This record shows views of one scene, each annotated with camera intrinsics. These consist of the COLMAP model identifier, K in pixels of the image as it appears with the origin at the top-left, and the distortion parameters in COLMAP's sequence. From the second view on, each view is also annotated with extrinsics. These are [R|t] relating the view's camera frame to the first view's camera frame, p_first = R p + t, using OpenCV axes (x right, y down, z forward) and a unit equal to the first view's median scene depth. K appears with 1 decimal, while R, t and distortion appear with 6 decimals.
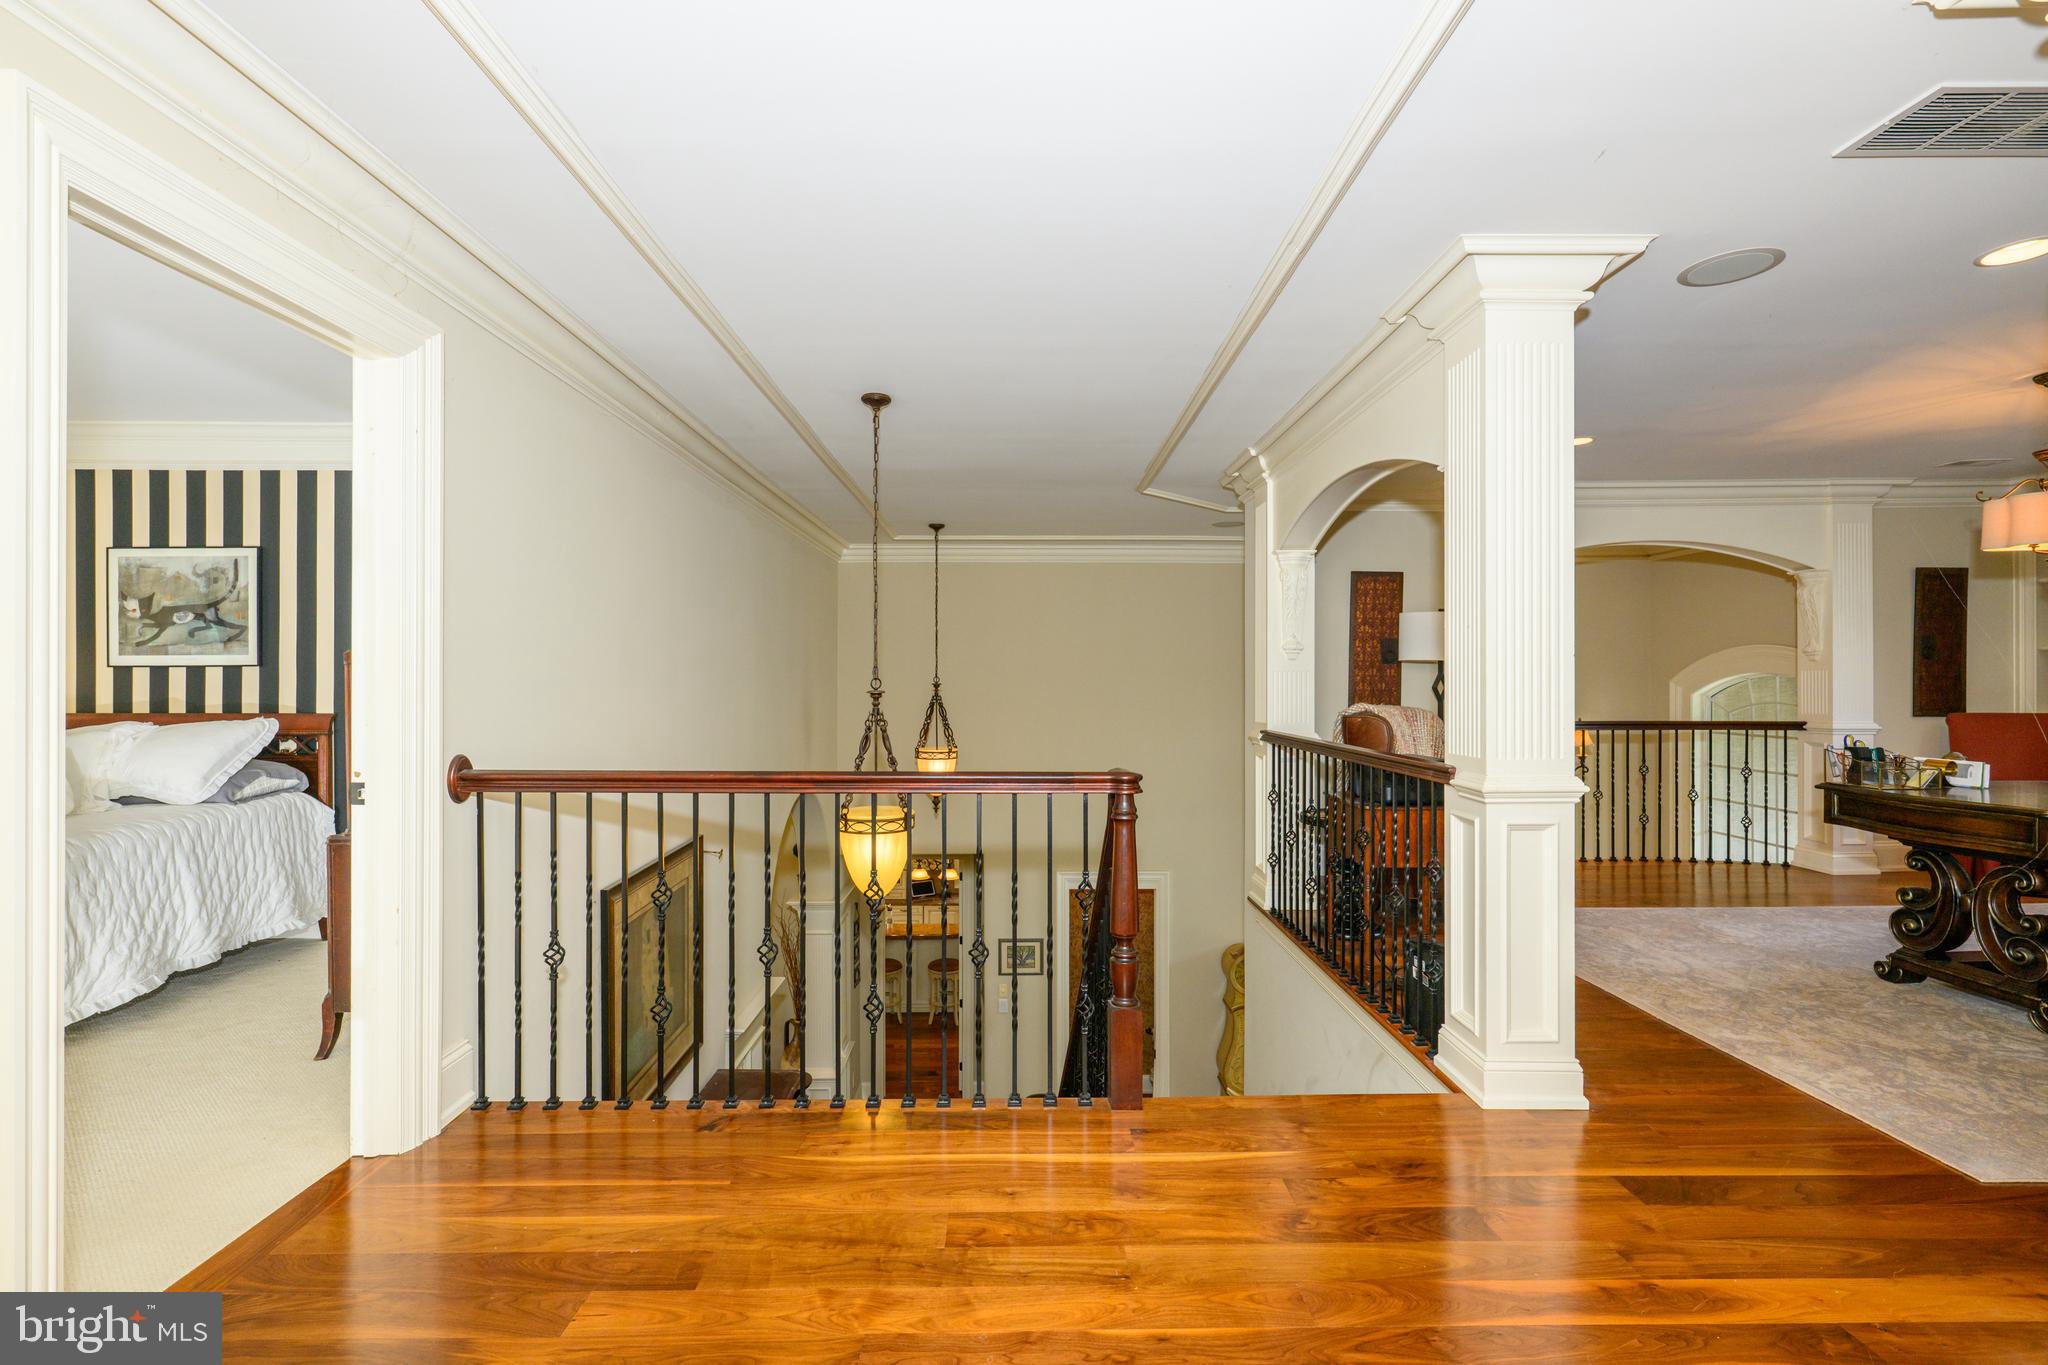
lens RADIAL K [[913.1, 0, 1022.6], [0, 913.1, 680.5], [0, 0, 1]] dist [0.000072, 0.000813]
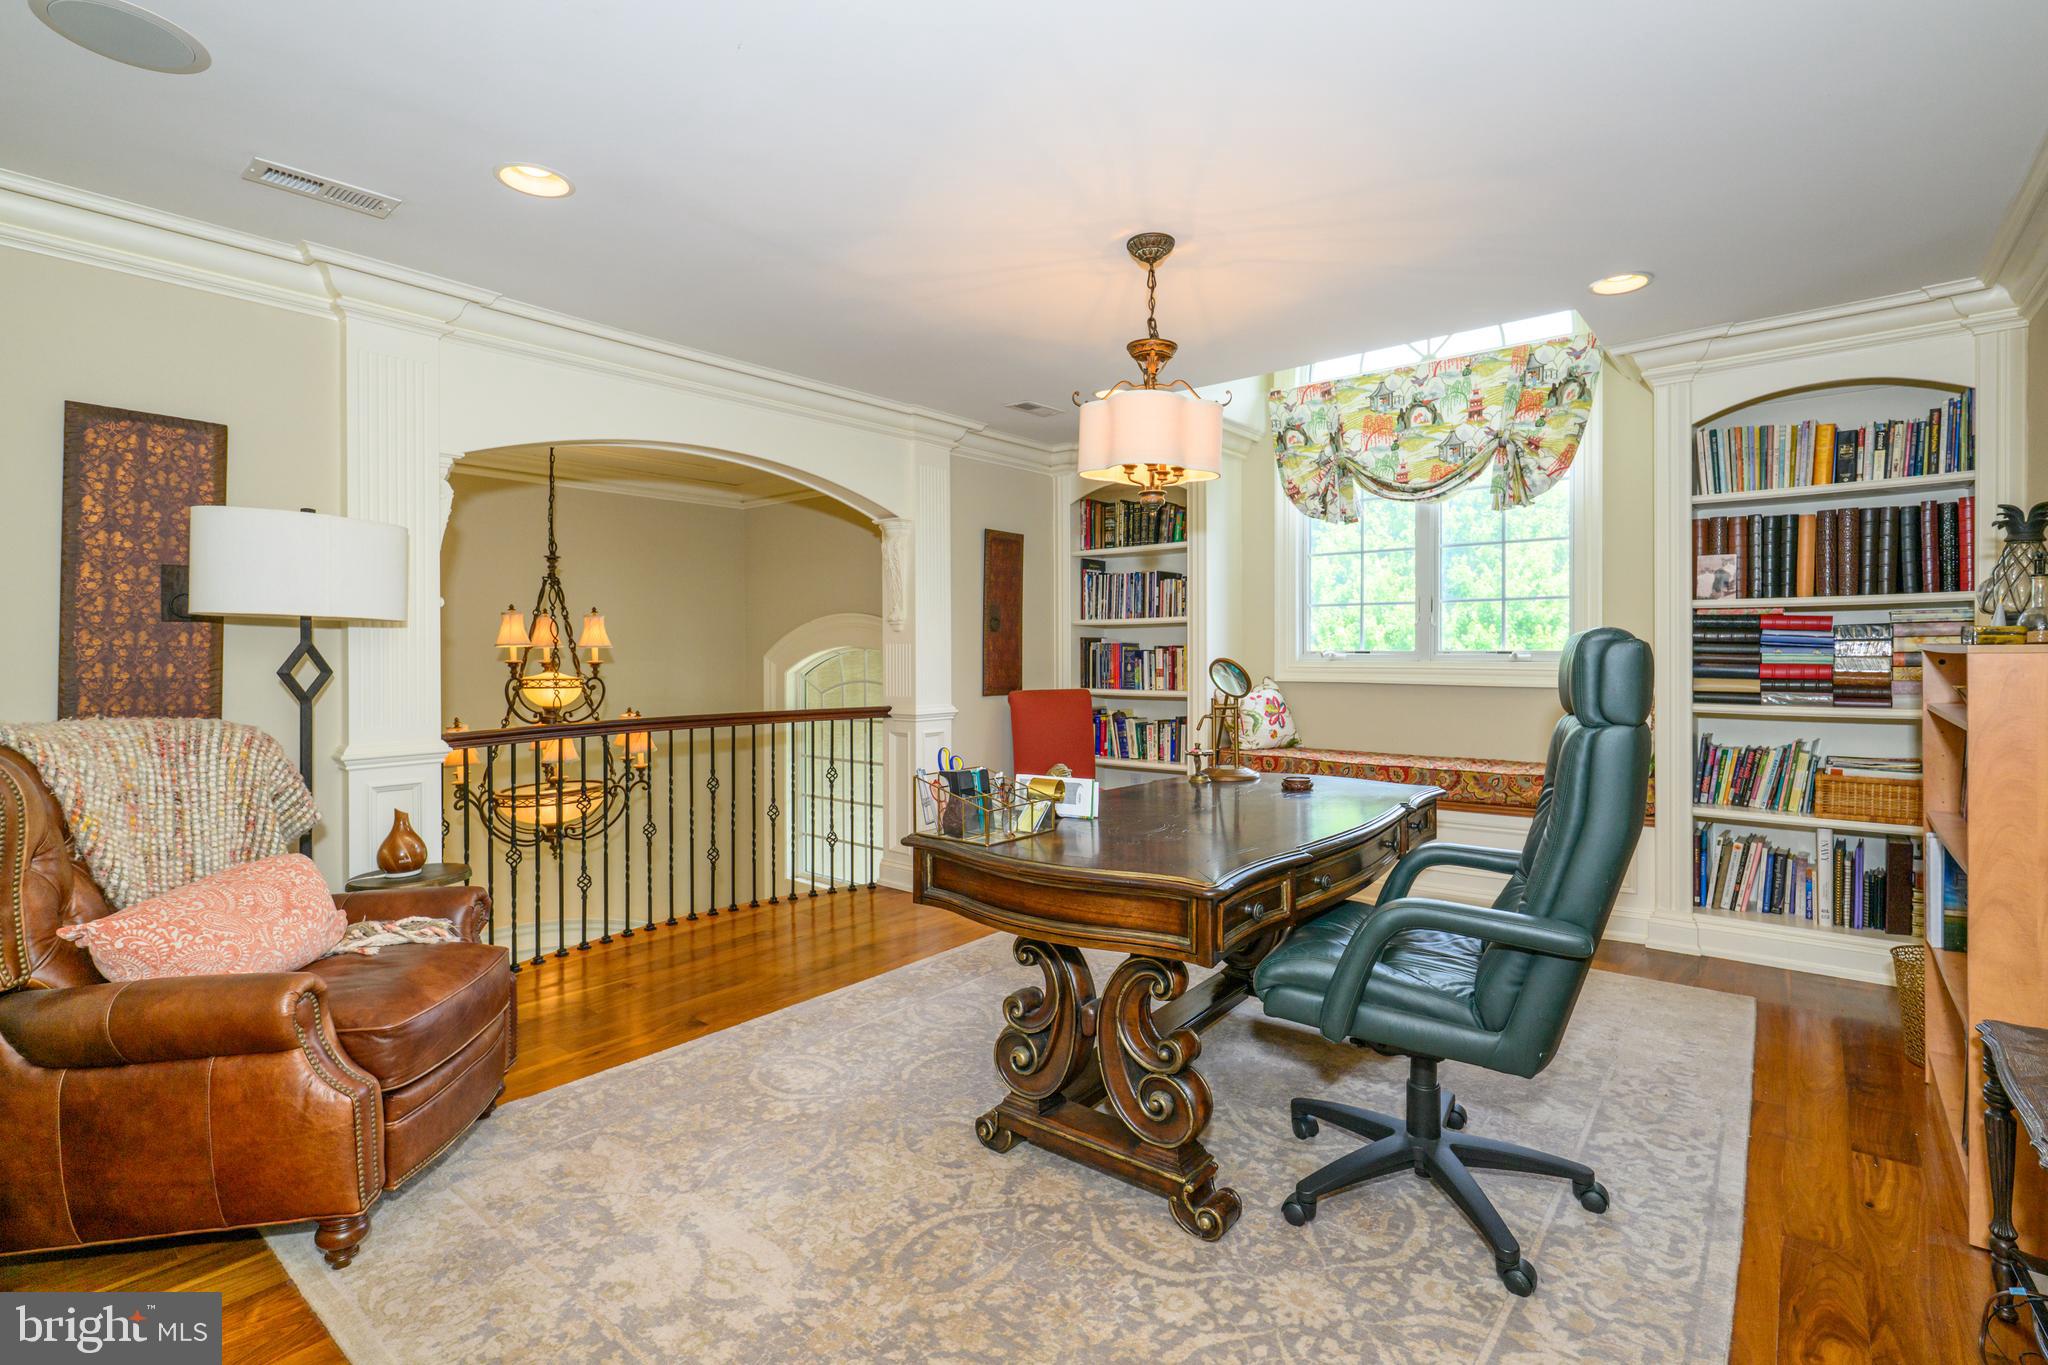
lens RADIAL K [[913.1, 0, 1022.6], [0, 913.1, 680.5], [0, 0, 1]] dist [0.000072, 0.000813]
pose [[0.659346, -0.021314, 0.751537, 0.334942], [0.000255, 0.999604, 0.028126, -0.001326], [-0.751839, -0.018353, 0.659091, 0.388340]]
